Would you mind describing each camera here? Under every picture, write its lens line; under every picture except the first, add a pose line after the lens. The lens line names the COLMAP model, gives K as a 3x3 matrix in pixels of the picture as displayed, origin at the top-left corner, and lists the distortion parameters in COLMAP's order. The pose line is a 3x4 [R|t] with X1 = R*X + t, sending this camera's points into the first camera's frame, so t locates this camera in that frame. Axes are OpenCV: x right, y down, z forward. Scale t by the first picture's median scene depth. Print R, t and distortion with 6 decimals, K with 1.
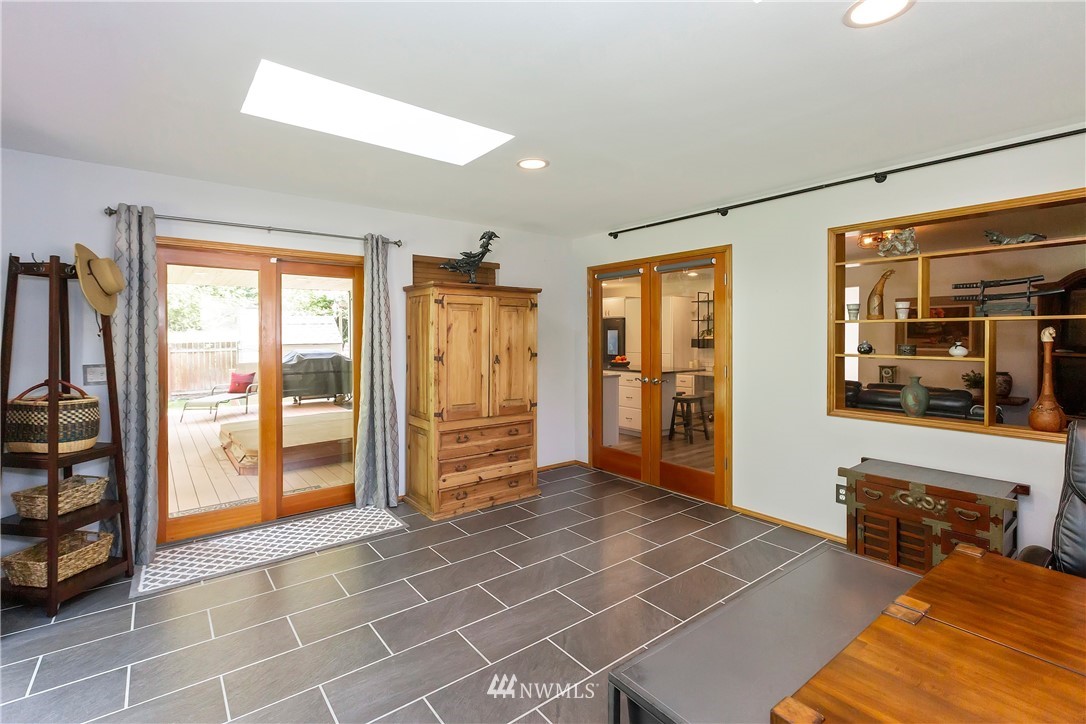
lens RADIAL K [[495.8, 0, 533.1], [0, 495.8, 340.5], [0, 0, 1]] dist [0.002380, 0.000416]
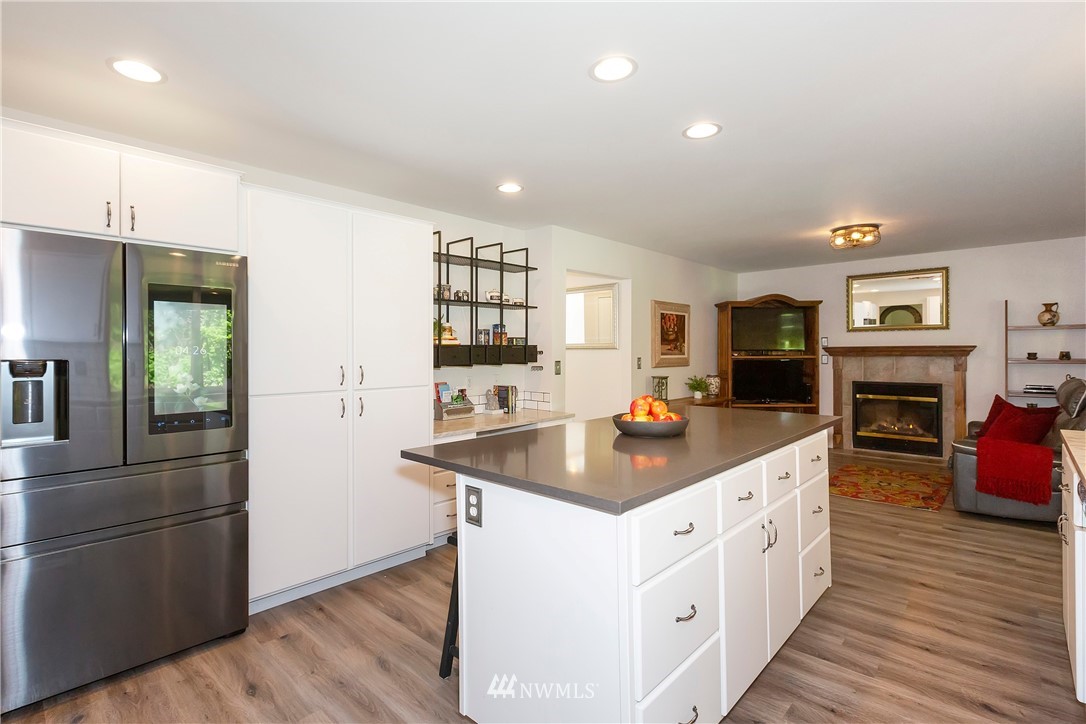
lens RADIAL K [[513.9, 0, 533.3], [0, 513.9, 351.3], [0, 0, 1]] dist [0.001857, 0.000086]
pose [[-0.149444, 0.001178, 0.988769, -0.241242], [0.012780, 0.999918, 0.000741, 0.006327], [-0.988688, 0.012747, -0.149447, 2.305966]]
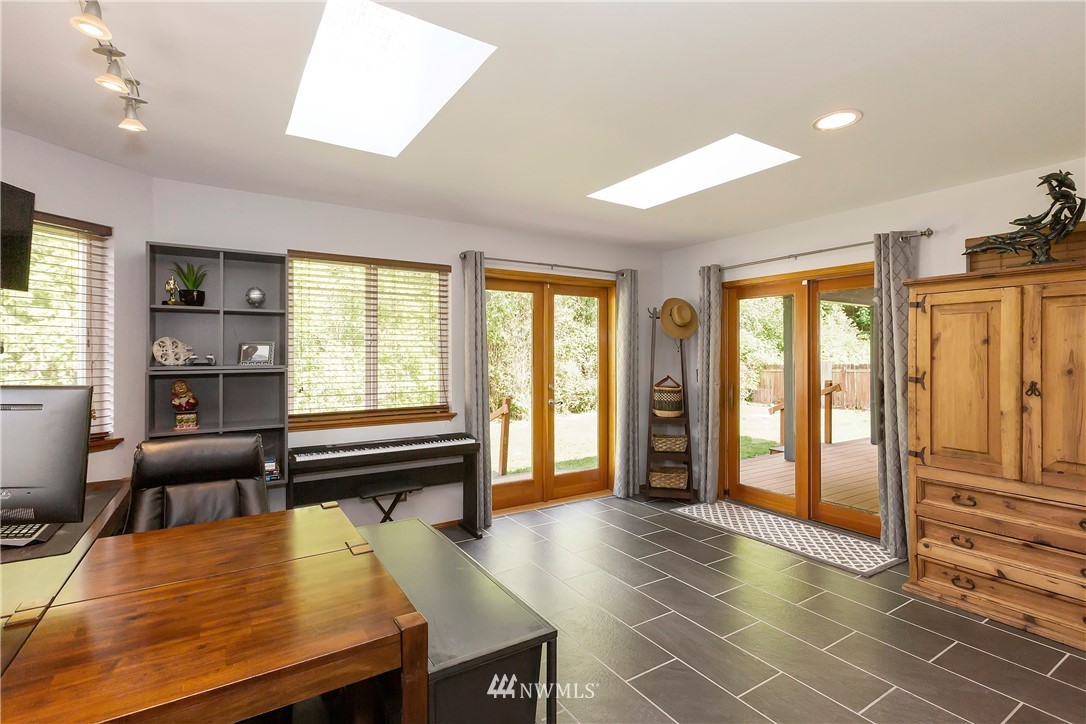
lens RADIAL K [[513.9, 0, 533.3], [0, 513.9, 351.3], [0, 0, 1]] dist [0.001857, 0.000086]
pose [[-0.096405, -0.002819, -0.995338, 0.651950], [-0.008399, 0.999963, -0.002019, -0.001029], [0.995307, 0.008165, -0.096425, 0.495436]]
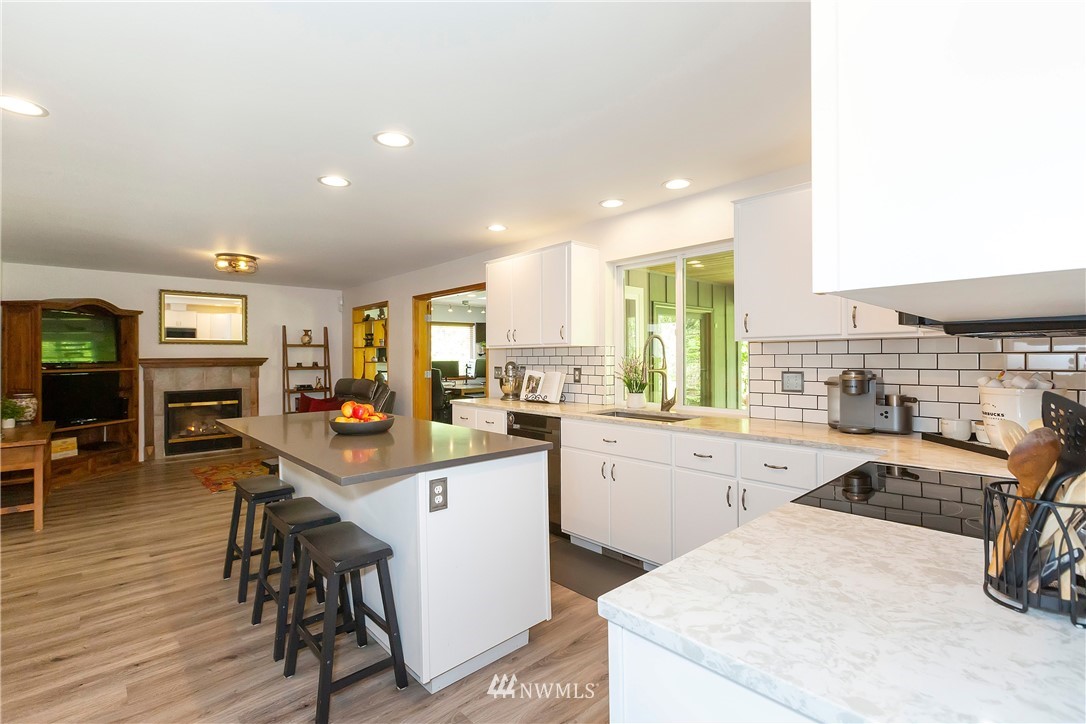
lens RADIAL K [[504.3, 0, 536.5], [0, 504.3, 356.9], [0, 0, 1]] dist [-0.001964, -0.000211]
pose [[-0.997652, 0.006074, -0.068218, 0.148887], [0.005500, 0.999948, 0.008608, -0.007384], [0.068267, 0.008213, -0.997633, 2.831847]]
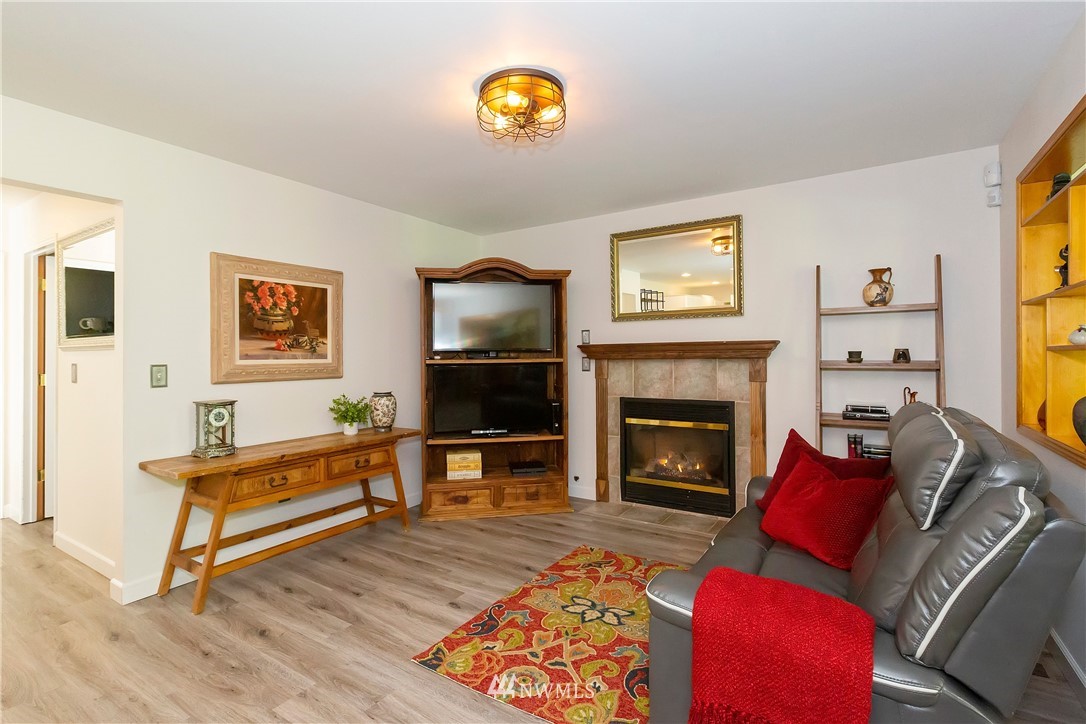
lens RADIAL K [[504.3, 0, 536.5], [0, 504.3, 356.9], [0, 0, 1]] dist [-0.001964, -0.000211]
pose [[-0.320714, 0.000186, 0.947176, 0.345369], [0.017527, 0.999830, 0.005738, 0.024332], [-0.947014, 0.018441, -0.320663, 1.487172]]
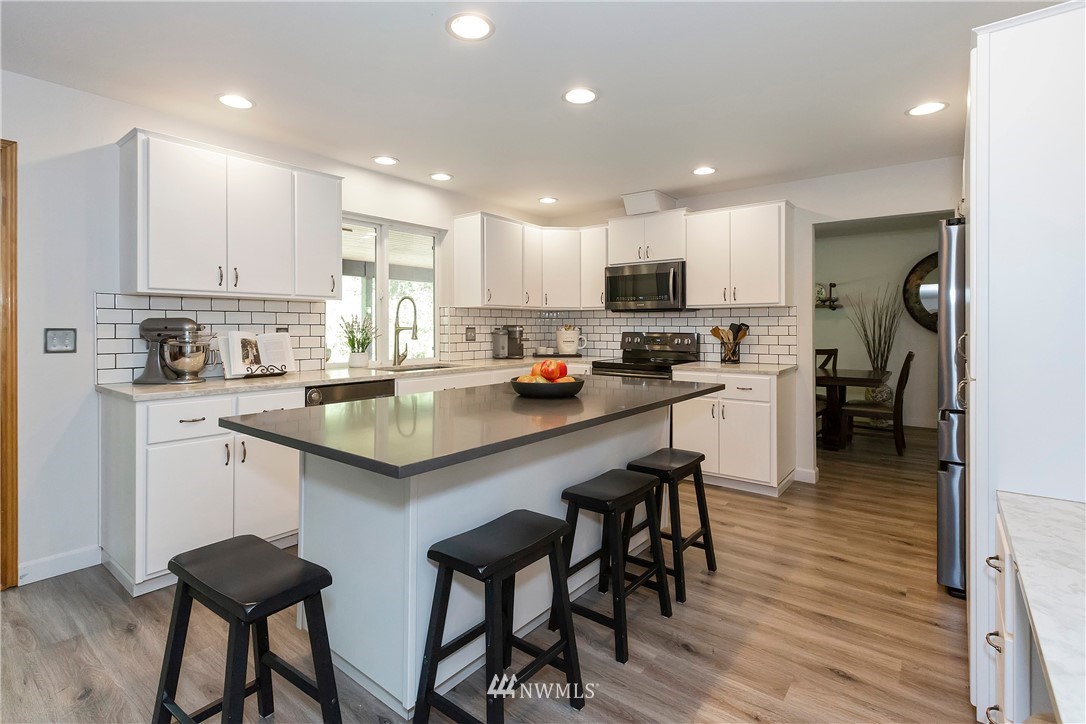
lens RADIAL K [[526.5, 0, 527.6], [0, 526.5, 325.4], [0, 0, 1]] dist [0.000910, 0.000113]
pose [[0.225967, -0.002825, -0.974131, 0.989991], [-0.009519, 0.999942, -0.005108, 0.025104], [0.974088, 0.010427, 0.225927, 1.900094]]
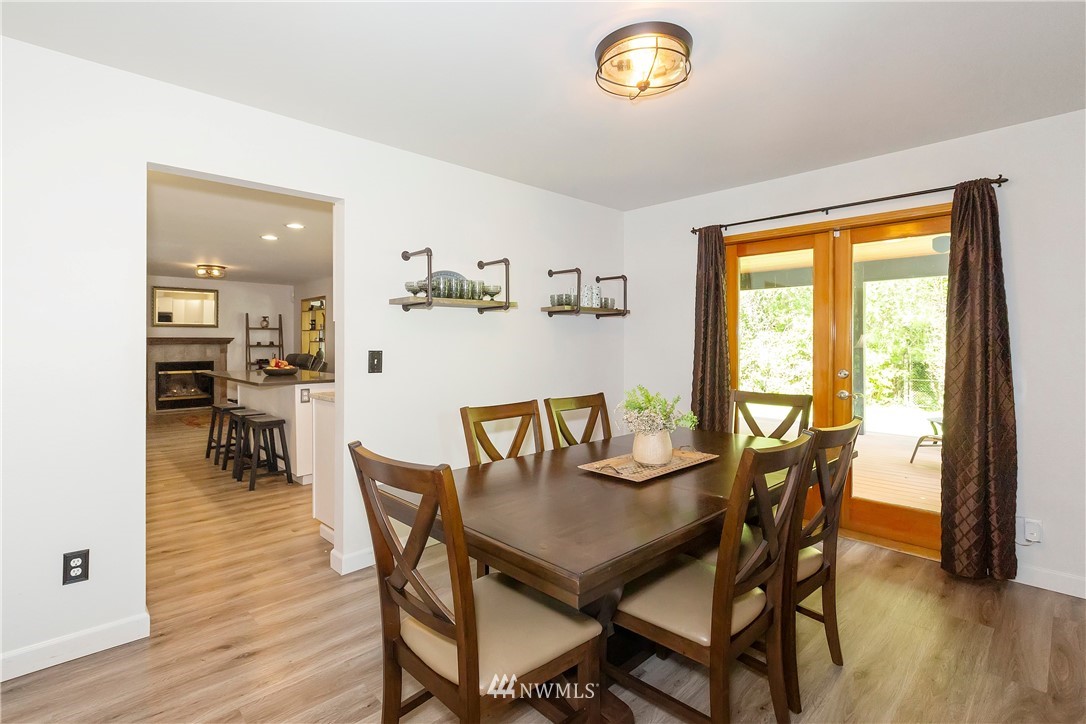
lens RADIAL K [[519.3, 0, 530.4], [0, 519.3, 341.2], [0, 0, 1]] dist [-0.000028, -0.000141]
pose [[-0.995819, -0.000416, -0.091344, -0.209327], [-0.001230, 0.999960, 0.008858, -0.000347], [0.091336, 0.008933, -0.995780, 3.588521]]
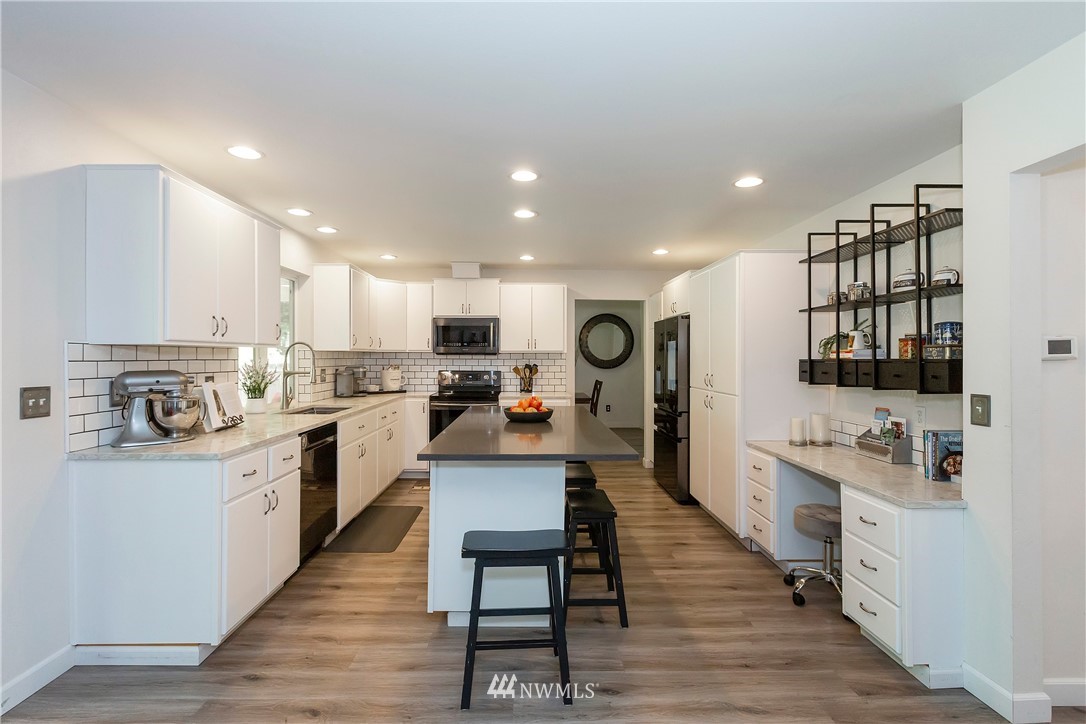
lens RADIAL K [[504.3, 0, 536.5], [0, 504.3, 356.9], [0, 0, 1]] dist [-0.001964, -0.000211]
pose [[0.800252, 0.001786, -0.599661, 0.924757], [-0.007427, 0.999948, -0.006934, -0.002190], [0.599618, 0.010003, 0.800224, 1.337973]]
